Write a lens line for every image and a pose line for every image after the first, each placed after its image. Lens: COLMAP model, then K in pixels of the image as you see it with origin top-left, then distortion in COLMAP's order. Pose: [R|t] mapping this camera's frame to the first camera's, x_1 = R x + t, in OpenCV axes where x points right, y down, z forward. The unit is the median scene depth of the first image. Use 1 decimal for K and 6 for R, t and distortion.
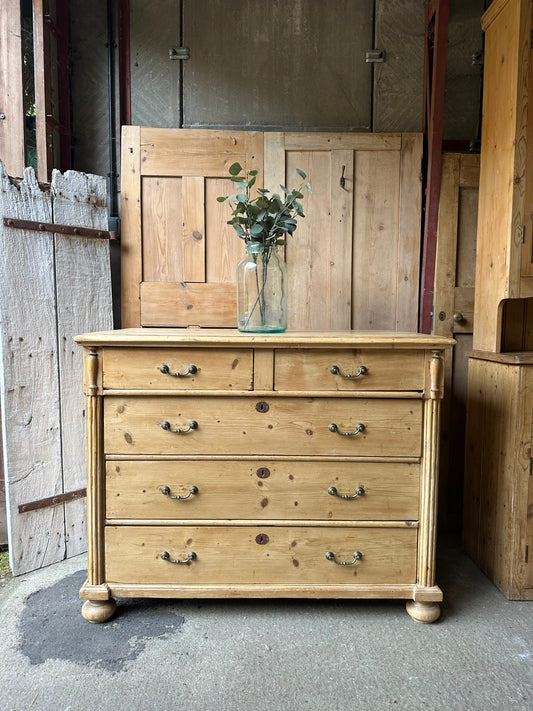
lens RADIAL K [[474.0, 0, 265.4], [0, 474.0, 354.9], [0, 0, 1]] dist [0.023923, -0.025861]
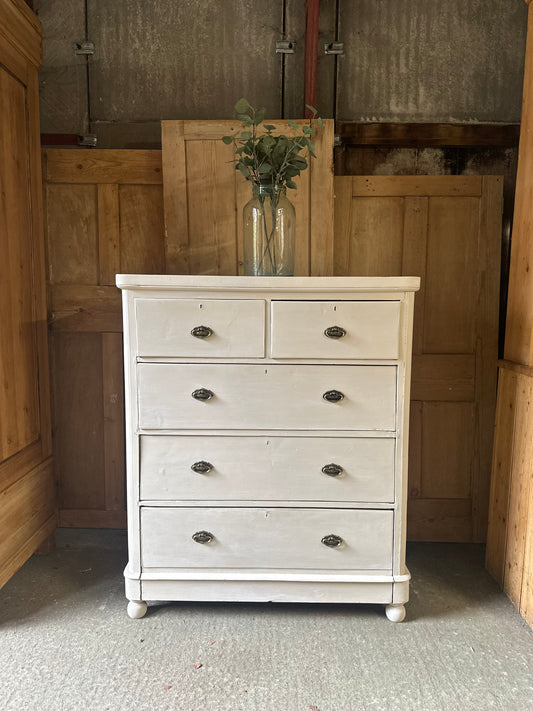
lens RADIAL K [[481.8, 0, 257.7], [0, 481.8, 355.5], [0, 0, 1]] dist [0.002782, -0.001875]
pose [[0.999422, 0.008755, -0.032847, 0.853567], [-0.007440, 0.999175, 0.039927, -0.039315], [0.033169, -0.039660, 0.998663, 0.006621]]
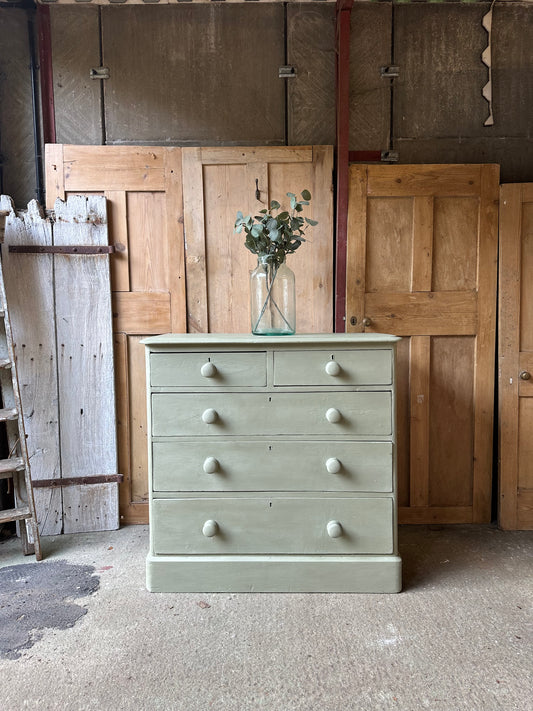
lens RADIAL K [[470.3, 0, 263.1], [0, 470.3, 355.3], [0, 0, 1]] dist [0.028407, -0.029746]
pose [[0.999821, -0.016078, -0.010003, 0.178573], [0.016204, 0.999788, 0.012667, -0.021683], [0.009797, -0.012827, 0.999870, -0.042280]]
